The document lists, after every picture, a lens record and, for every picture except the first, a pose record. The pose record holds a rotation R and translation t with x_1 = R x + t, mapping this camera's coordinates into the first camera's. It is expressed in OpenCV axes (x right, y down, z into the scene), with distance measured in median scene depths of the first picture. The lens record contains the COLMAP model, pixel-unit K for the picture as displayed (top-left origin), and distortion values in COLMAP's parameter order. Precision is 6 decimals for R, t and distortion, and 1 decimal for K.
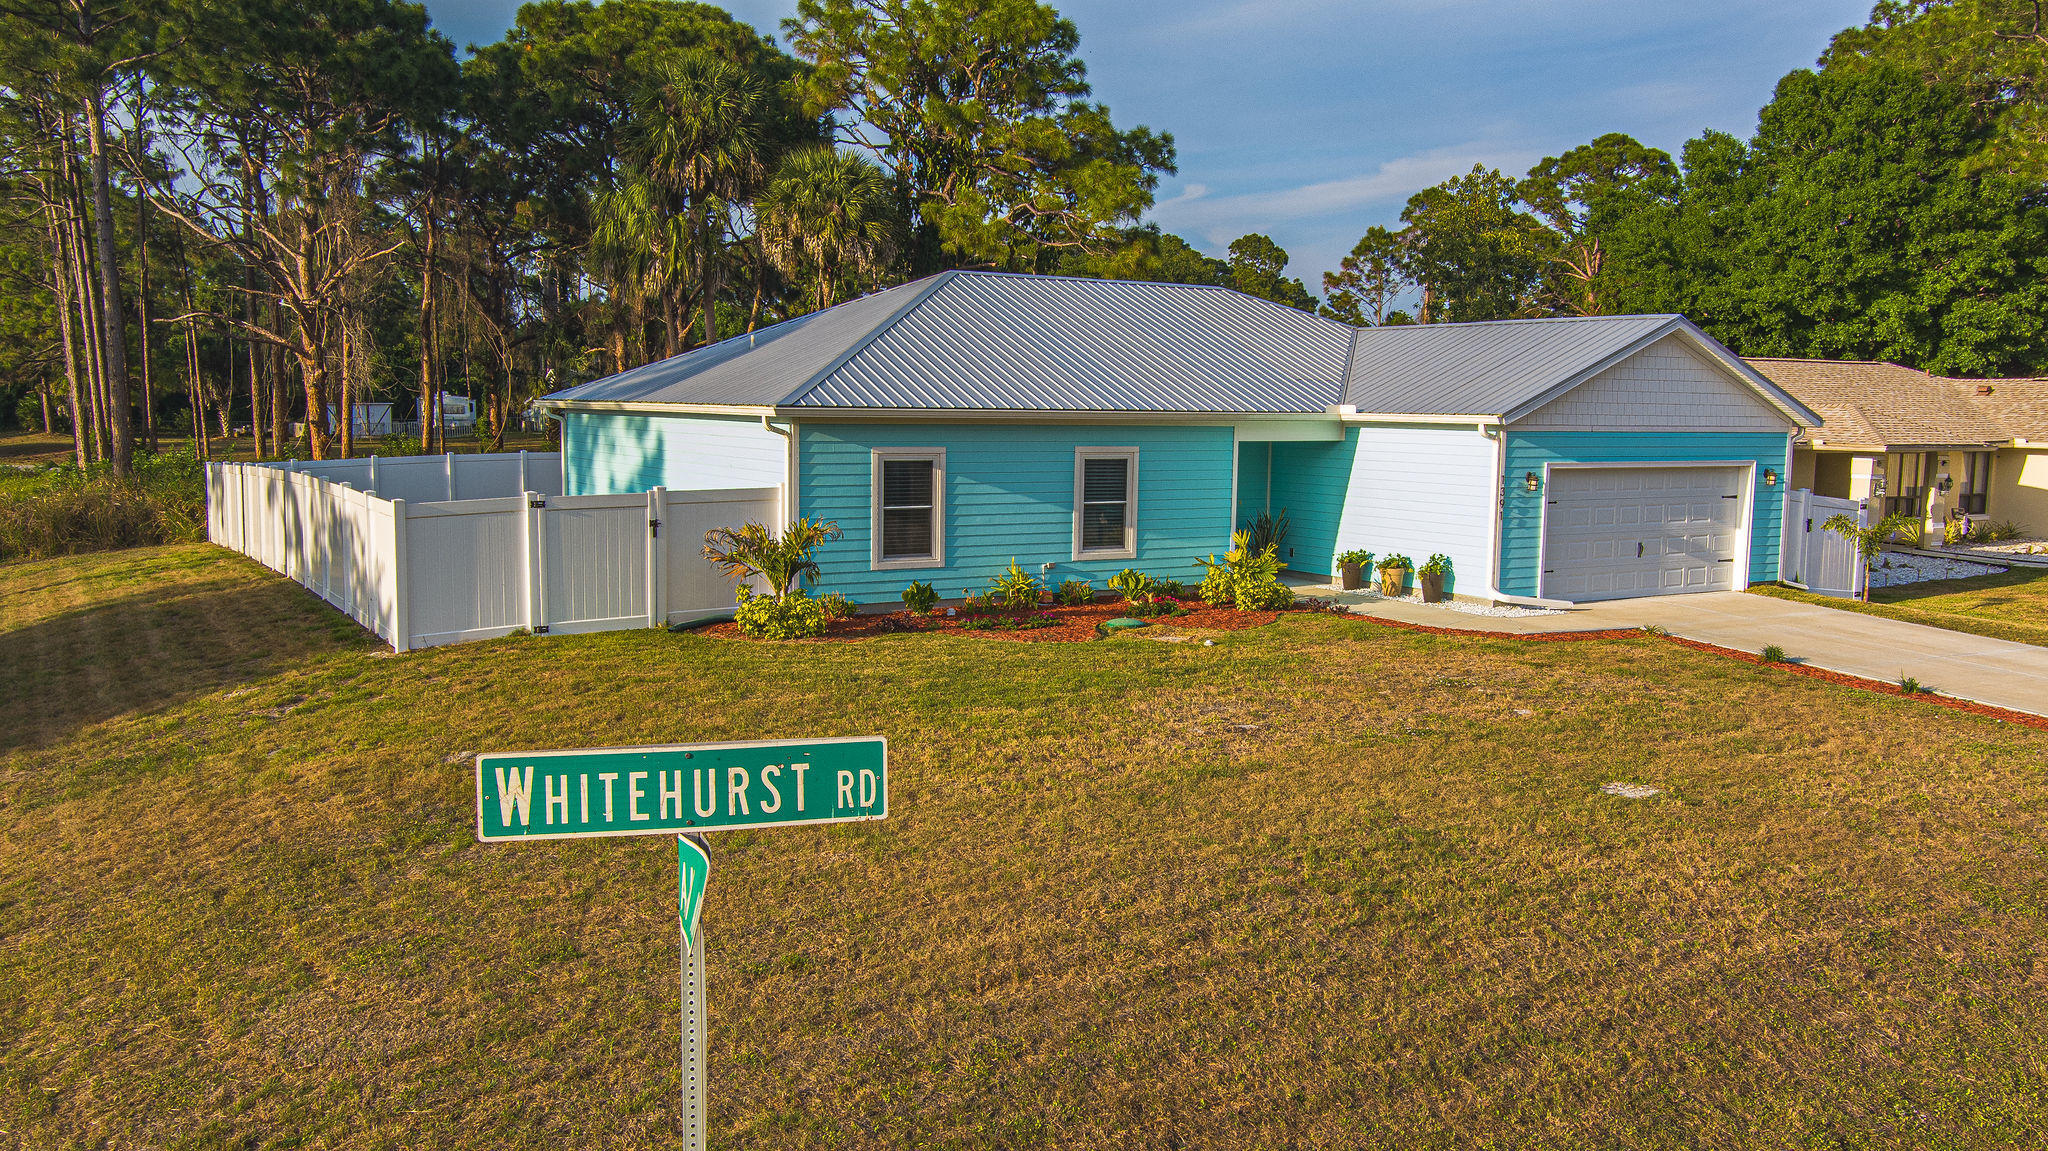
lens RADIAL K [[1643.3, 0, 1015.5], [0, 1643.3, 575.9], [0, 0, 1]] dist [0.034429, 0.001153]
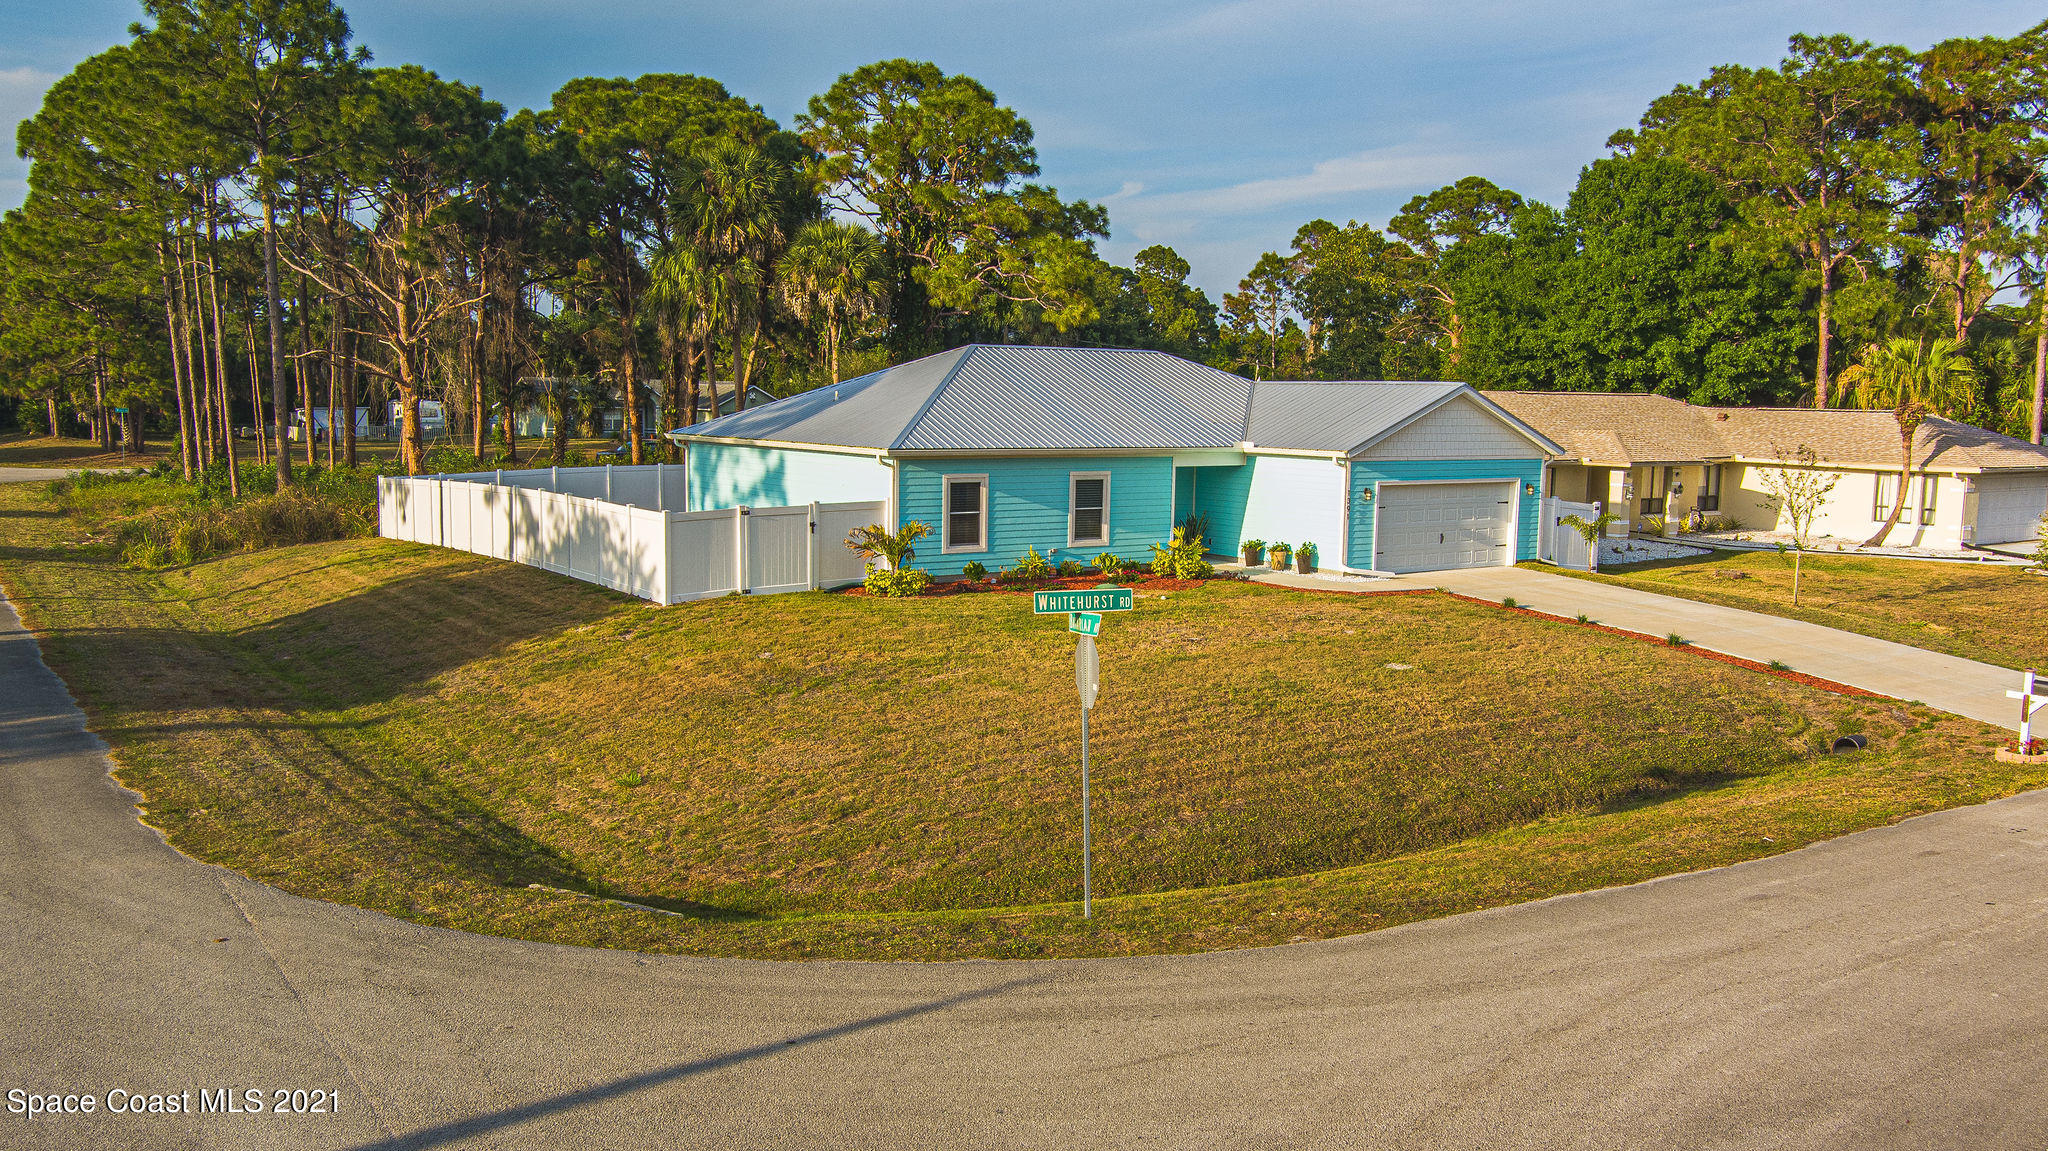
lens RADIAL K [[1643.3, 0, 1015.5], [0, 1643.3, 575.9], [0, 0, 1]] dist [0.034429, 0.001153]
pose [[0.998187, -0.005567, 0.059930, -0.099381], [0.005248, 0.999971, 0.005478, 0.008128], [-0.059959, -0.005154, 0.998188, -0.478670]]
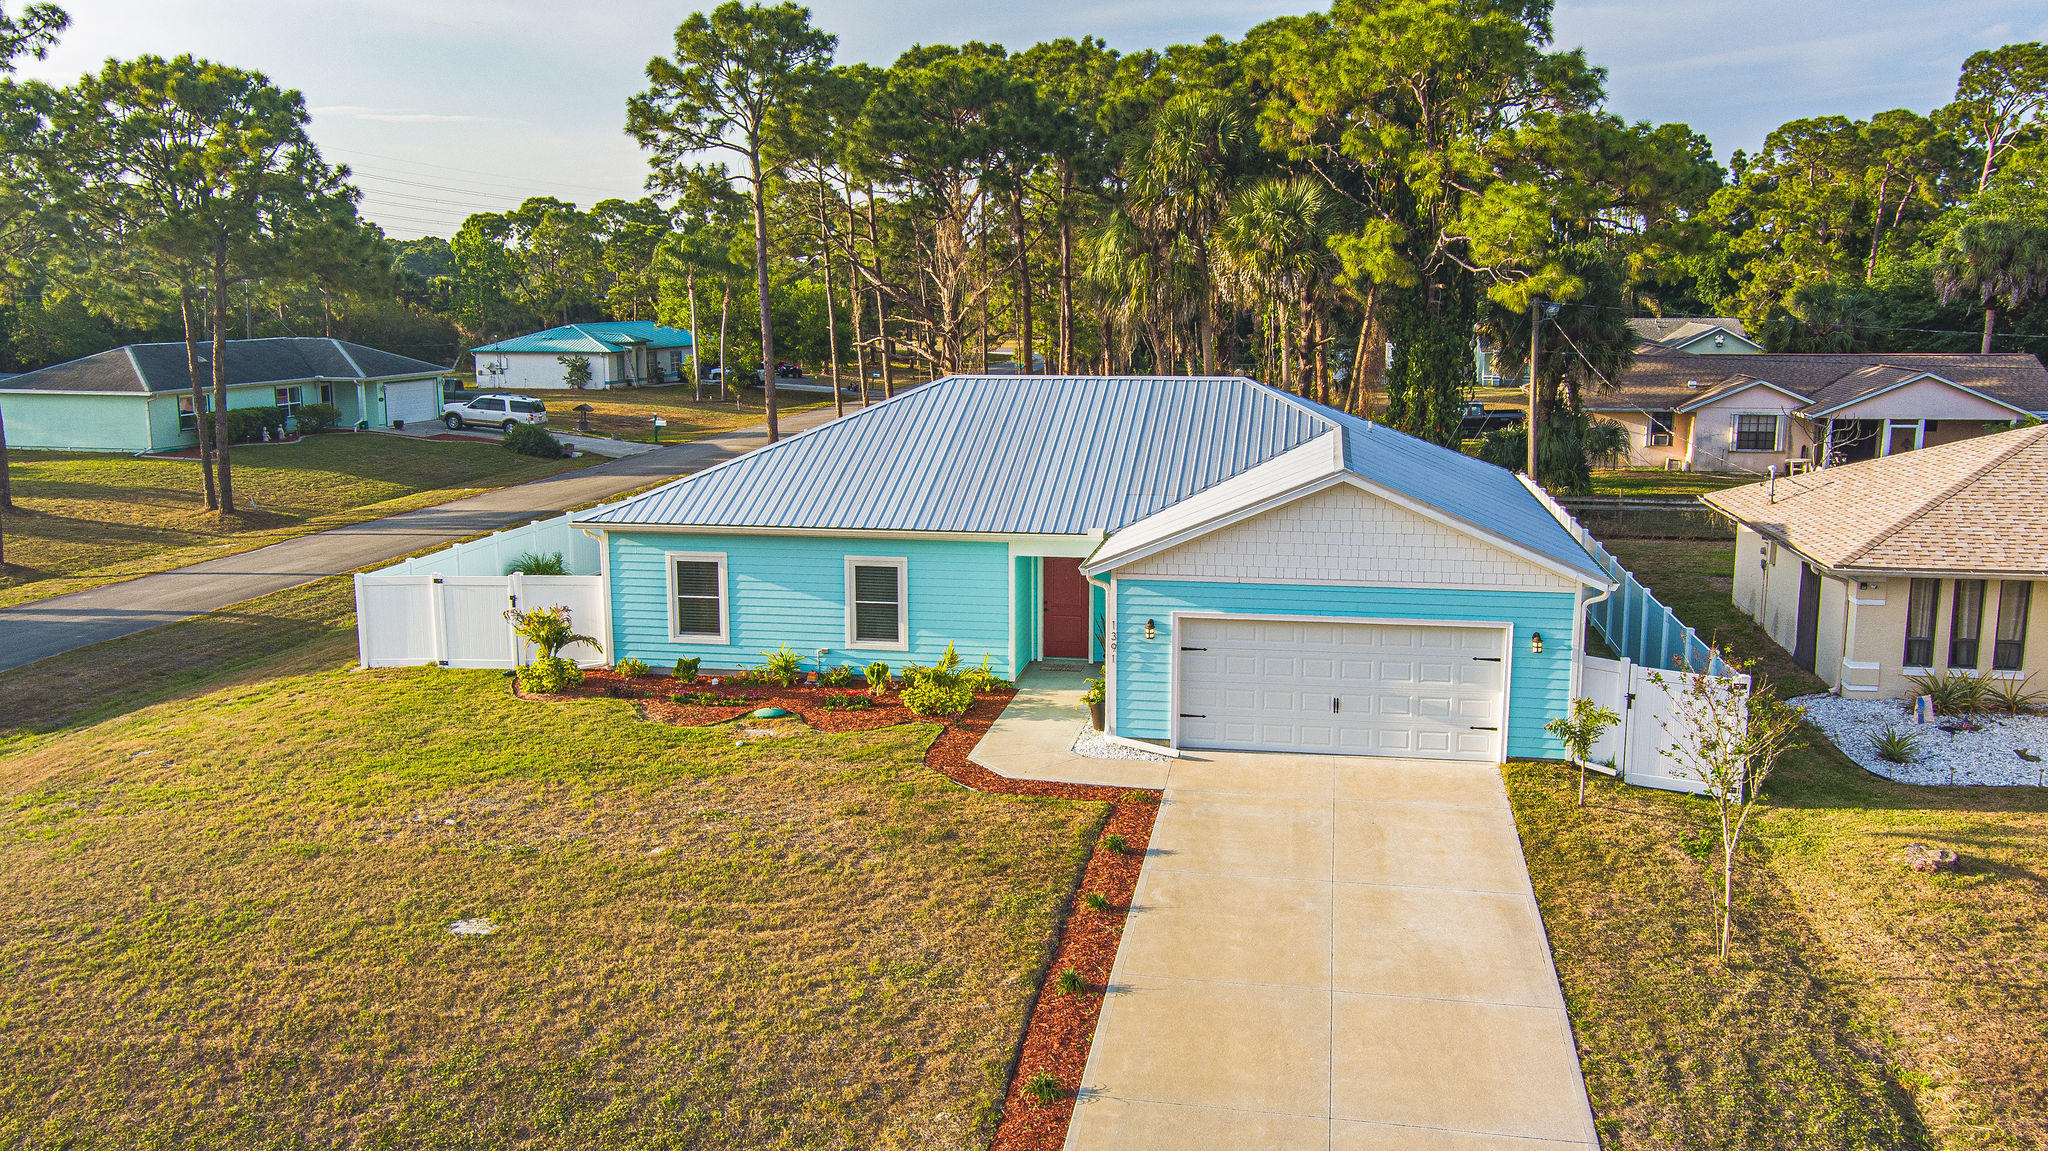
lens RADIAL K [[1643.3, 0, 1015.5], [0, 1643.3, 575.9], [0, 0, 1]] dist [0.034429, 0.001153]
pose [[0.753546, 0.098061, -0.650041, 0.868450], [-0.057047, 0.994836, 0.083944, -0.163173], [0.654915, -0.026173, 0.755249, 0.163843]]
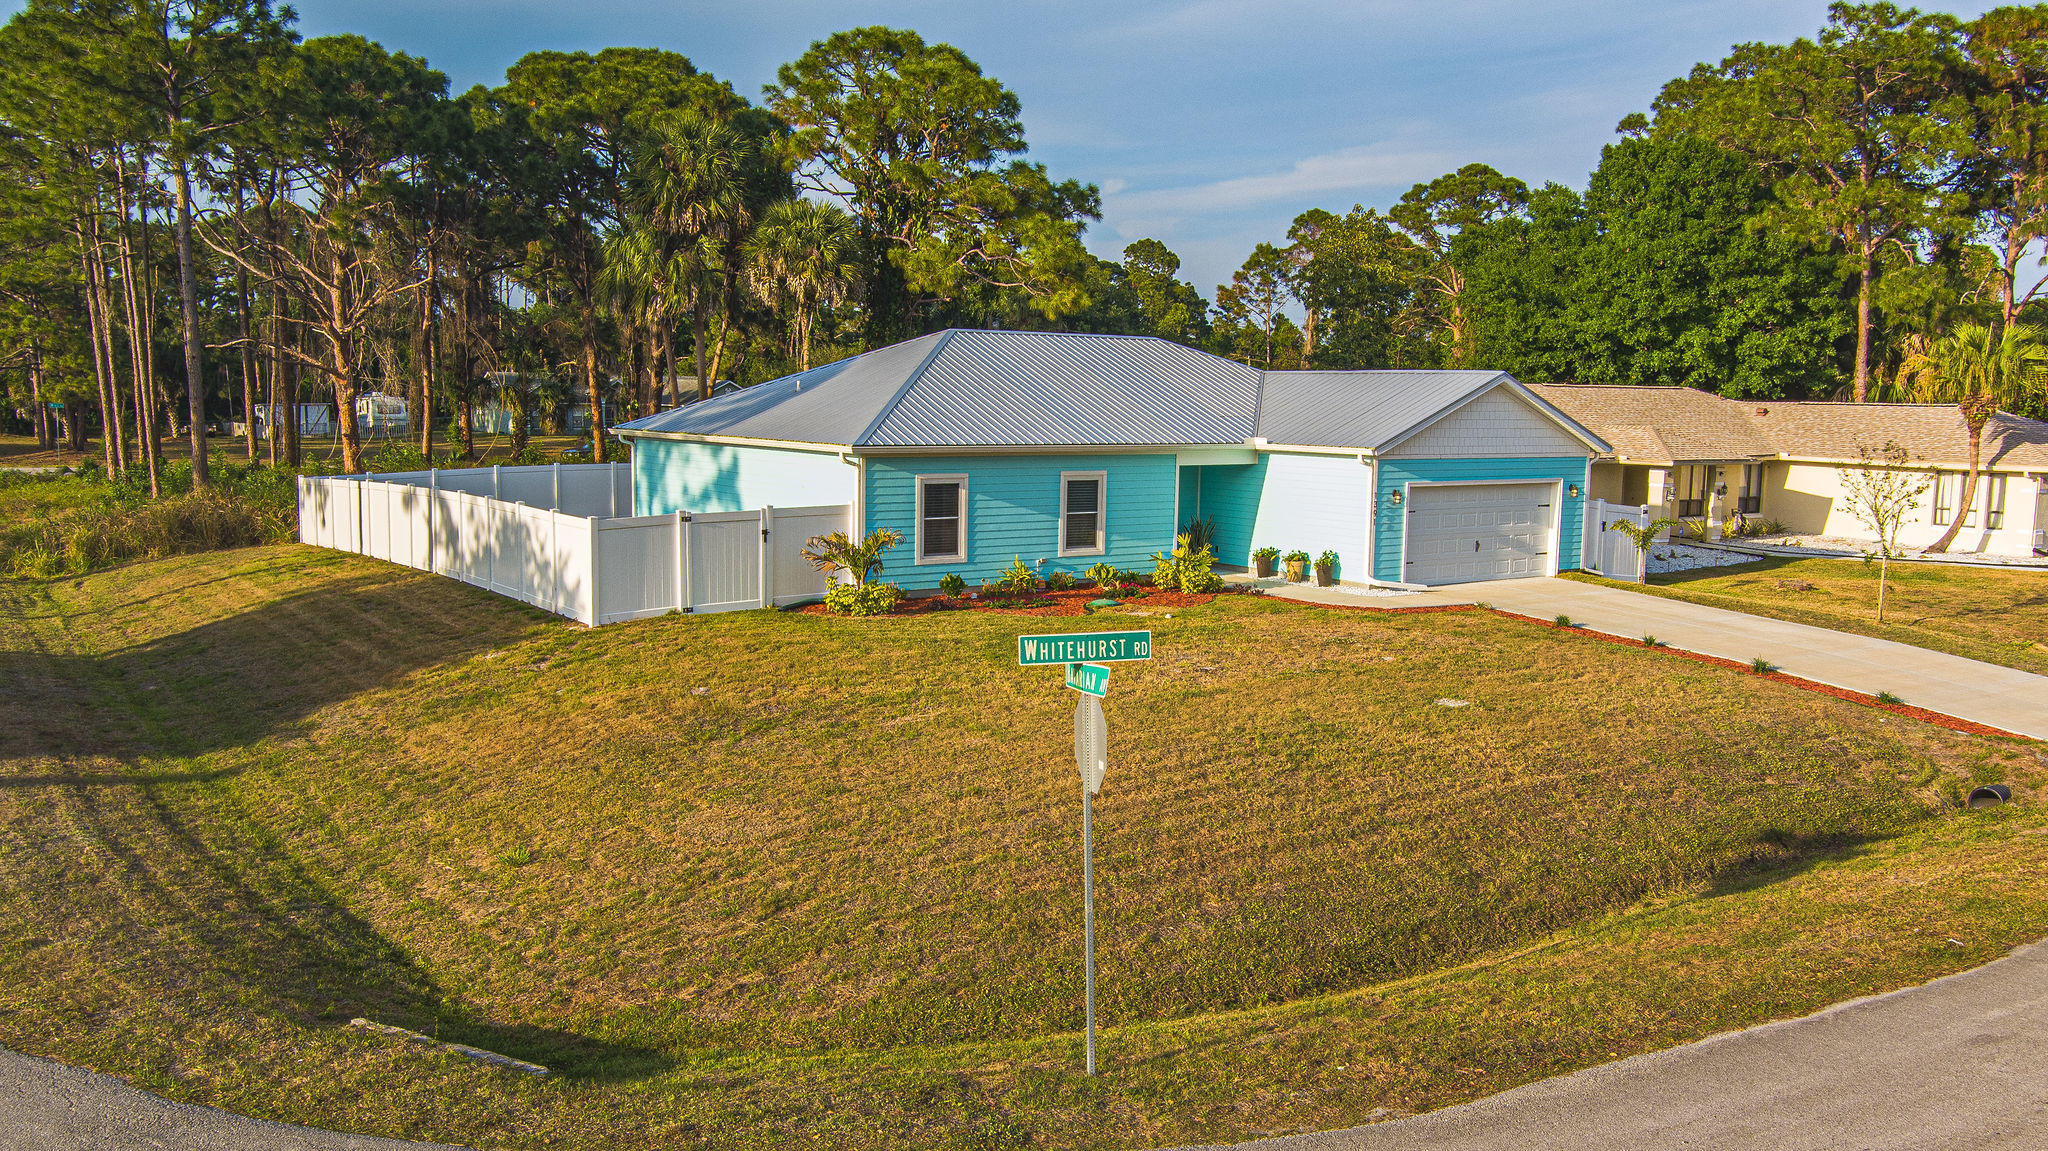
lens RADIAL K [[1643.3, 0, 1015.5], [0, 1643.3, 575.9], [0, 0, 1]] dist [0.034429, 0.001153]
pose [[0.997675, -0.006197, 0.067873, -0.086725], [0.005760, 0.999961, 0.006629, -0.002715], [-0.067912, -0.006223, 0.997672, -0.311517]]
